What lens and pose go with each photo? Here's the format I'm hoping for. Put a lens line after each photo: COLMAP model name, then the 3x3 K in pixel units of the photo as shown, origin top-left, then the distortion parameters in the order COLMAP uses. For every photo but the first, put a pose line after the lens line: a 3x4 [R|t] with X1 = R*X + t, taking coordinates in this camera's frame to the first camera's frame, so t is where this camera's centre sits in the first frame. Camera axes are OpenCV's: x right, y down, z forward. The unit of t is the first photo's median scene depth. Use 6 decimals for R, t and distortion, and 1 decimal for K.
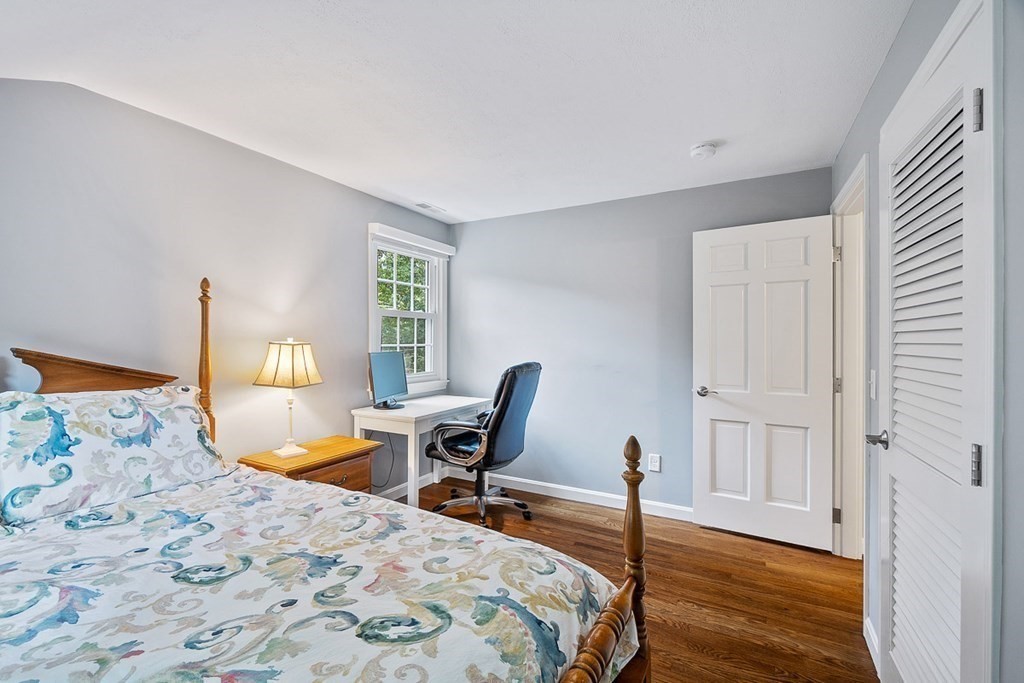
lens RADIAL K [[456.5, 0, 500.1], [0, 456.5, 348.7], [0, 0, 1]] dist [-0.000615, -0.000423]
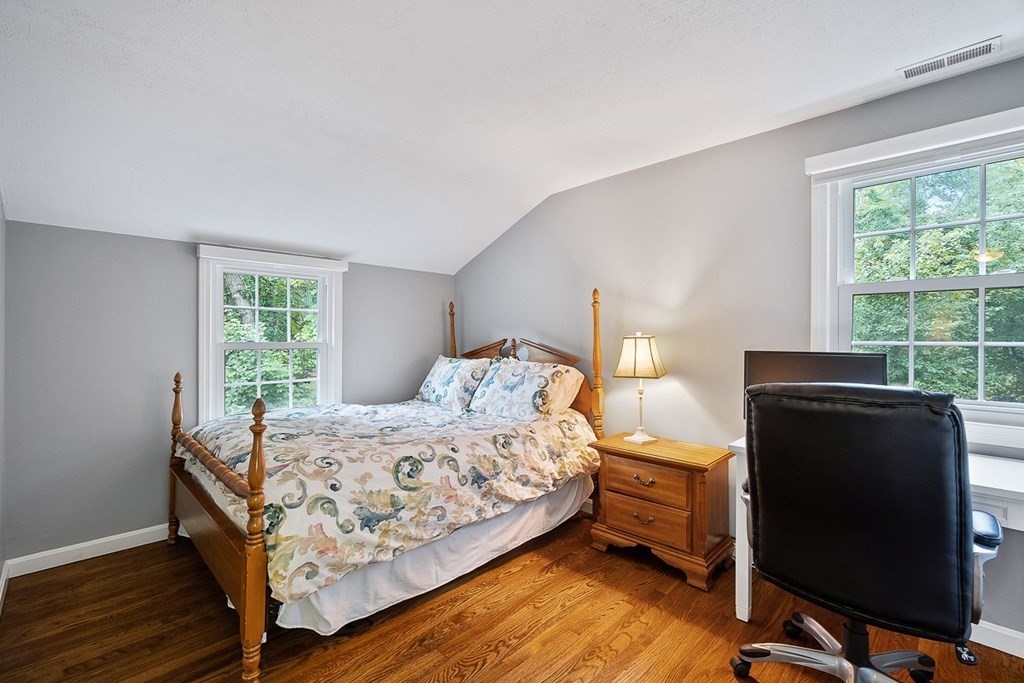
lens RADIAL K [[448.8, 0, 495.1], [0, 448.8, 341.5], [0, 0, 1]] dist [-0.000158, 0.000201]
pose [[-0.305506, 0.012175, -0.952112, 0.719967], [-0.019637, 0.999625, 0.019083, -0.017219], [0.951988, 0.024527, -0.305153, 1.120642]]
